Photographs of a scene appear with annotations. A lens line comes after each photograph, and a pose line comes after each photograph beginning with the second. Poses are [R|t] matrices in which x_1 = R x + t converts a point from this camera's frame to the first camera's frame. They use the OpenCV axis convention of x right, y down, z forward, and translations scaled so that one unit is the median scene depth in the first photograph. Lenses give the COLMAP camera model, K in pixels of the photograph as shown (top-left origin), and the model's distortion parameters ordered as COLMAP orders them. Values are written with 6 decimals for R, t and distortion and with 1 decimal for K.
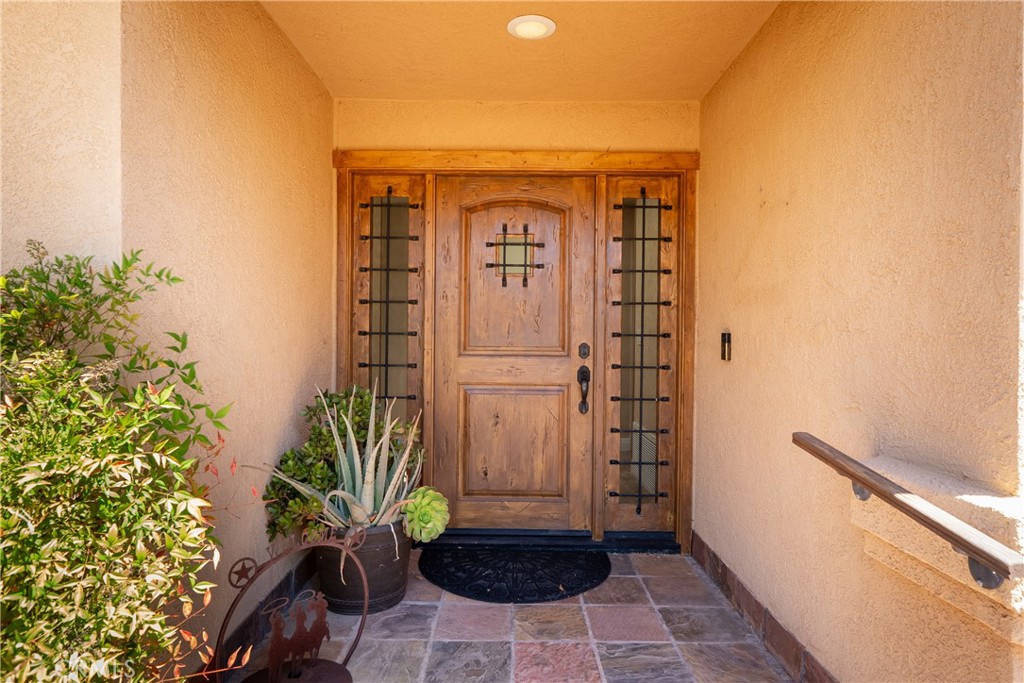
lens RADIAL K [[600.5, 0, 512.1], [0, 600.5, 340.1], [0, 0, 1]] dist [-0.006163, -0.001062]
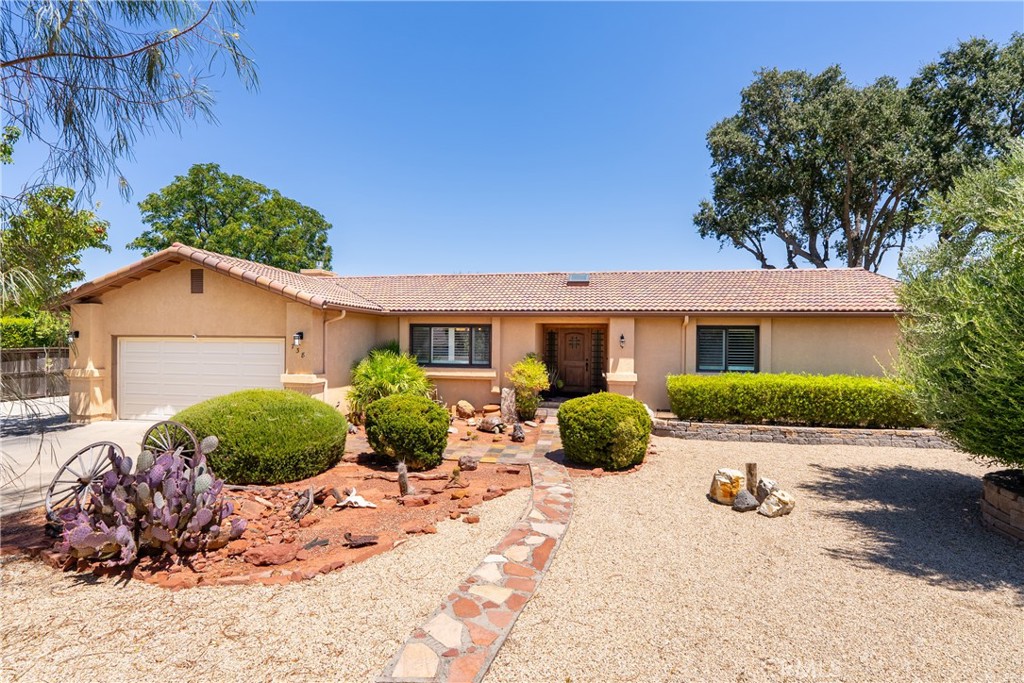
lens RADIAL K [[460.4, 0, 509.3], [0, 460.4, 348.2], [0, 0, 1]] dist [-0.007731, 0.002019]
pose [[0.981971, 0.004367, -0.188980, 0.216777], [-0.002651, 0.999953, 0.009330, -0.125679], [0.189012, -0.008660, 0.981937, -3.277334]]
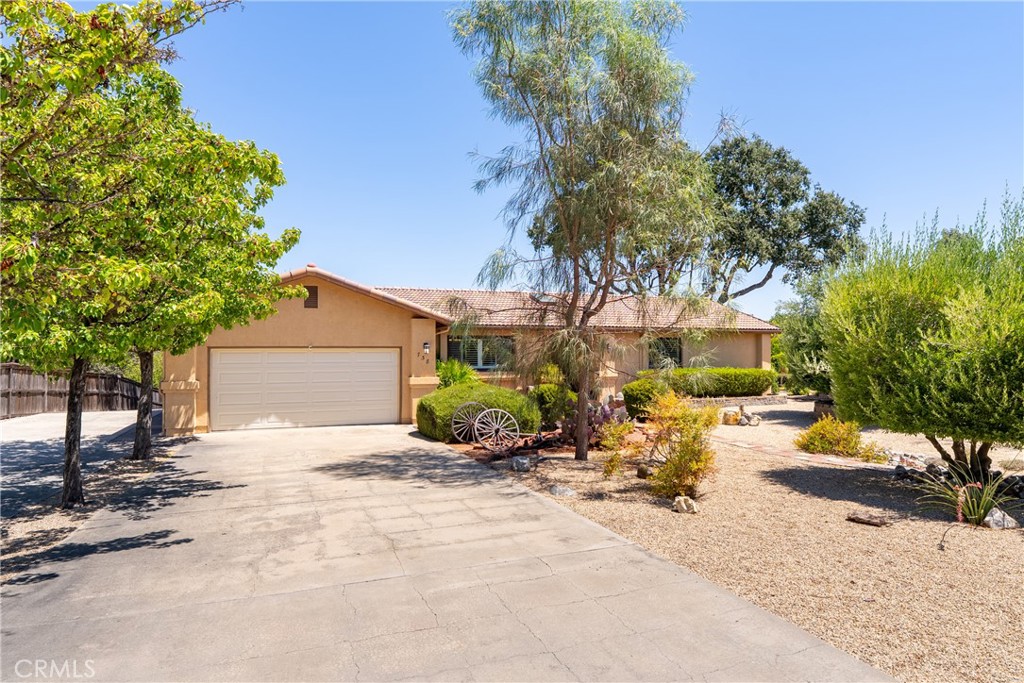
lens RADIAL K [[600.5, 0, 517.9], [0, 600.5, 346.1], [0, 0, 1]] dist [-0.006163, -0.001062]
pose [[0.937907, -0.005276, 0.346846, -2.795231], [0.008713, 0.999927, -0.008348, -0.129182], [-0.346777, 0.010852, 0.937885, -5.479893]]
